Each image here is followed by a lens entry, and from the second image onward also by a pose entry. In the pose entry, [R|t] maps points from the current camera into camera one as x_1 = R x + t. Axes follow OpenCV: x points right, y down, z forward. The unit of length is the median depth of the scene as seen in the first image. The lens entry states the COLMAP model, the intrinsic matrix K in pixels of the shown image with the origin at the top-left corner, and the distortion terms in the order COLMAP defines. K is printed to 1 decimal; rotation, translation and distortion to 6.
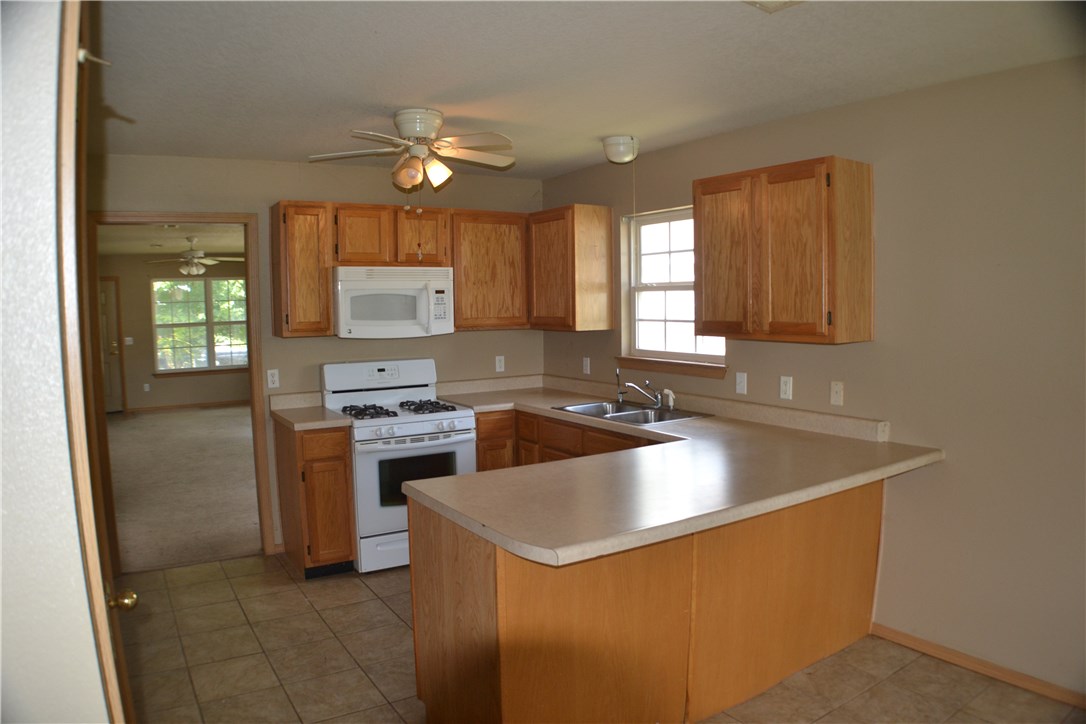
lens RADIAL K [[748.4, 0, 543.0], [0, 748.4, 362.0], [0, 0, 1]] dist [-0.197989, 0.000223]
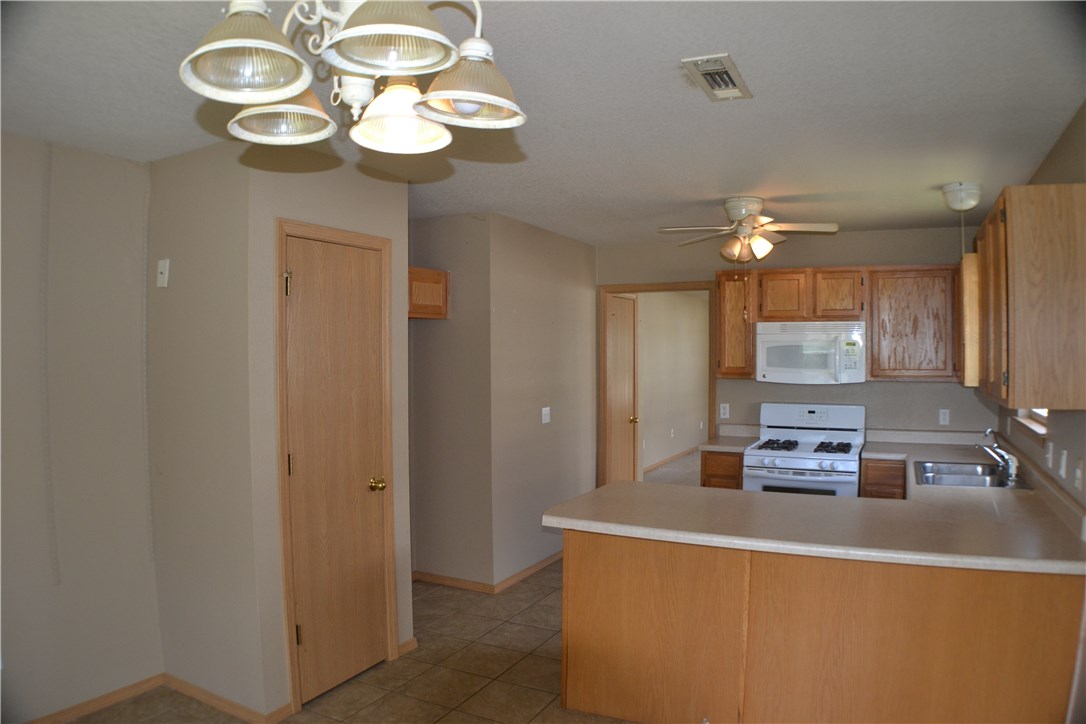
lens RADIAL K [[740.8, 0, 543.0], [0, 740.8, 362.0], [0, 0, 1]] dist [-0.111630, -0.000126]
pose [[0.516079, 0.024082, -0.856202, 0.559746], [-0.074970, 0.997038, -0.017145, -0.016566], [0.853254, 0.073038, 0.516356, 0.072375]]
